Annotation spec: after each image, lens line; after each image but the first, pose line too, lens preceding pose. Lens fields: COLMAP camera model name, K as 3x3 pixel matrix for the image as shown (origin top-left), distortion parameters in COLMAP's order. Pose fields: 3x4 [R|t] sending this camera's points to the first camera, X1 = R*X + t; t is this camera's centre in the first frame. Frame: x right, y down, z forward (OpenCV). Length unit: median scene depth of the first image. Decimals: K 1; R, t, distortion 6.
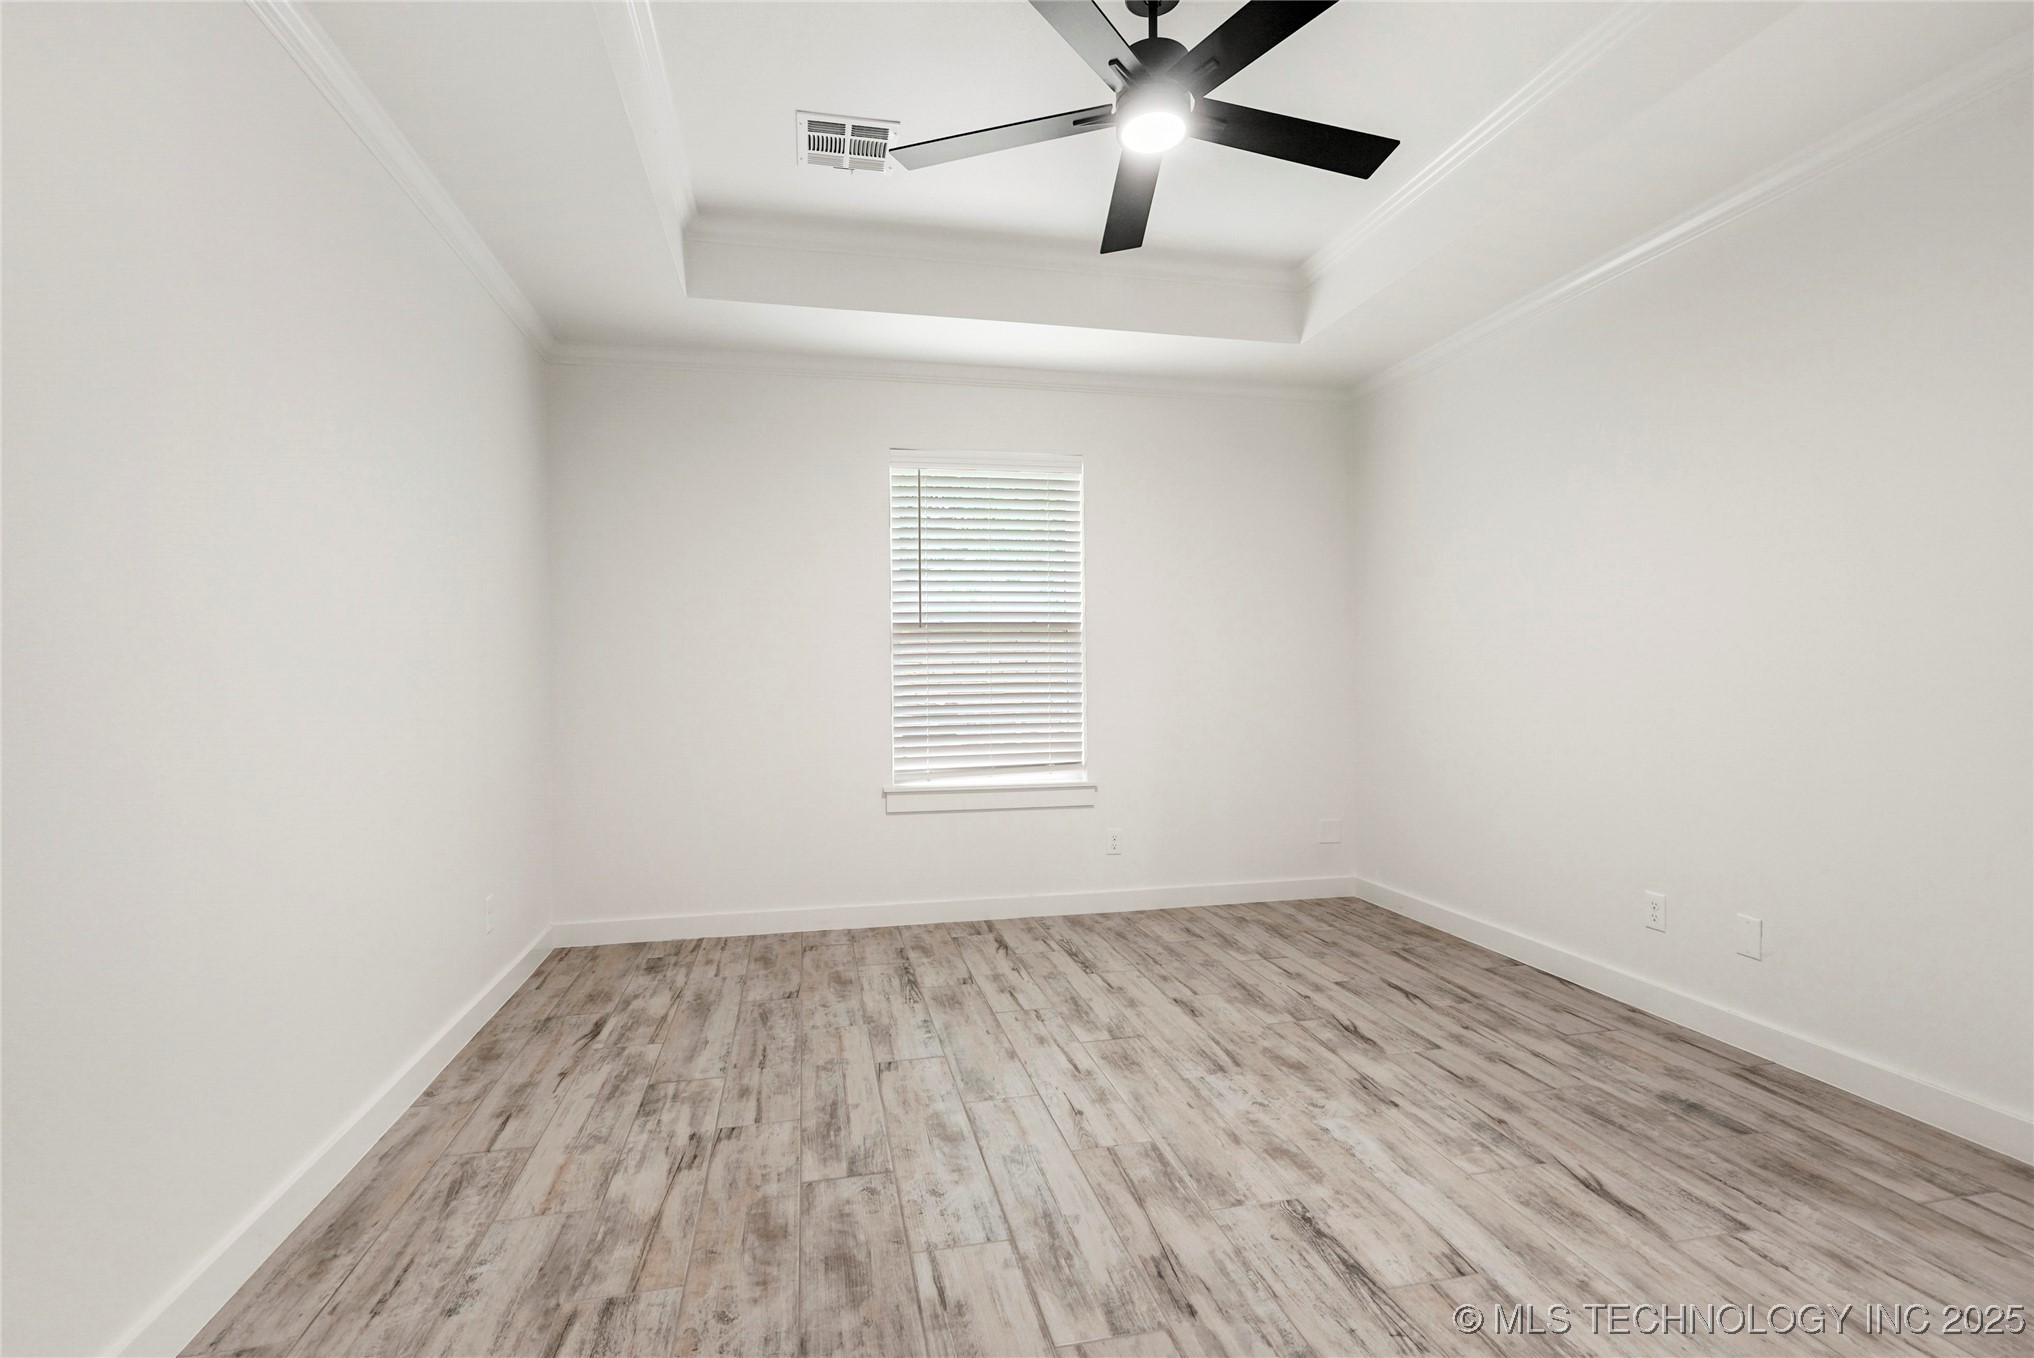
lens RADIAL K [[960.2, 0, 1000.5], [0, 960.2, 633.6], [0, 0, 1]] dist [0.001103, 0.008235]
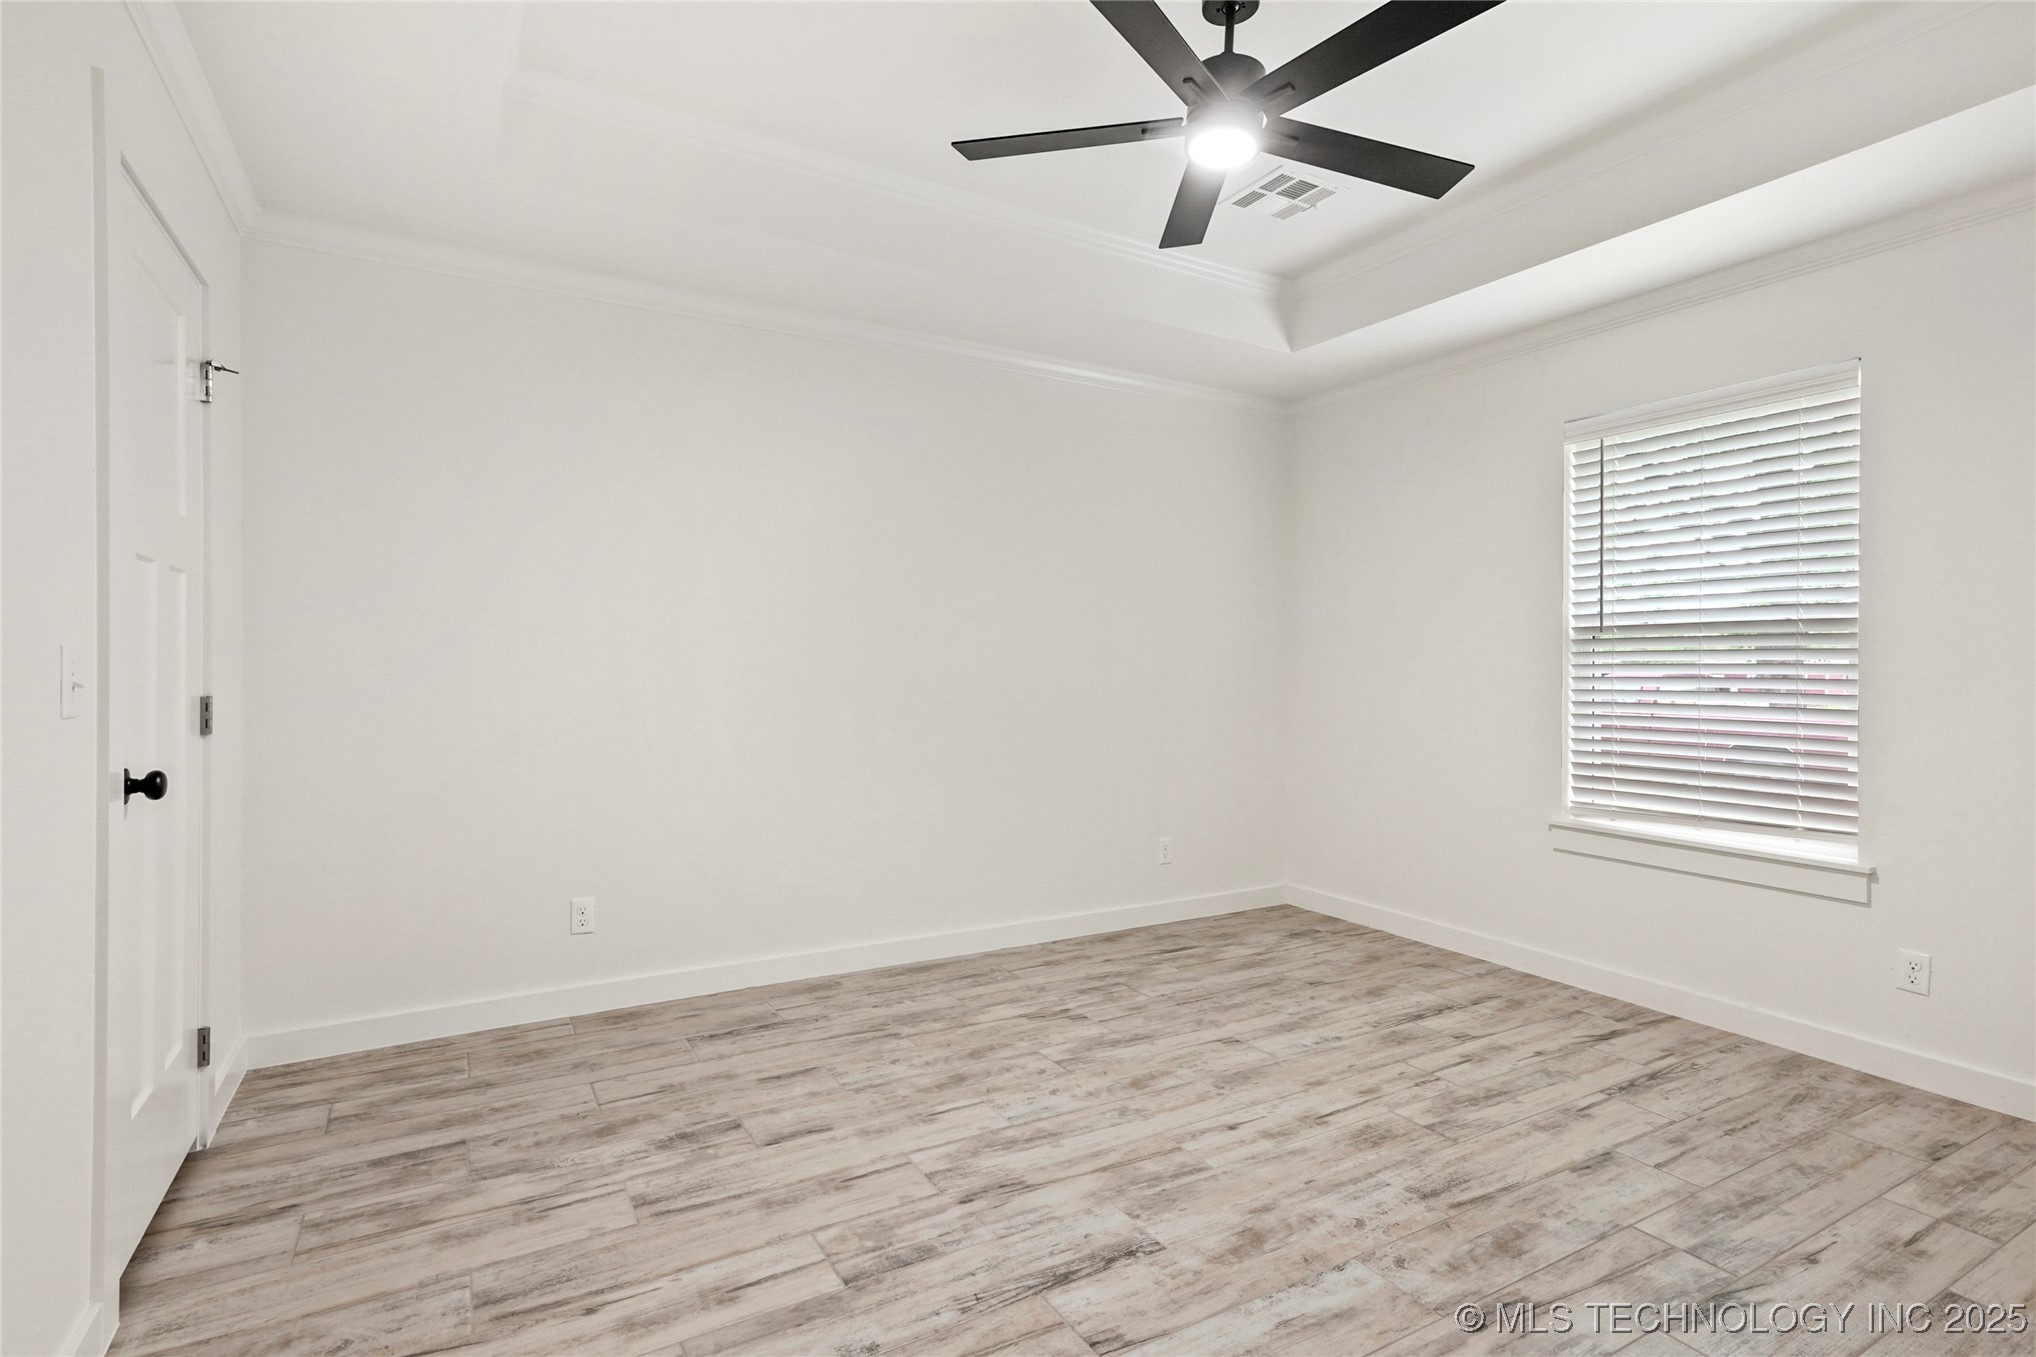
lens RADIAL K [[961.2, 0, 1001.5], [0, 961.2, 633.0], [0, 0, 1]] dist [0.001103, 0.008235]
pose [[0.304486, -0.022451, -0.952252, 0.831132], [0.034196, 0.999335, -0.012627, -0.024756], [0.951903, -0.028718, 0.305051, 0.381751]]
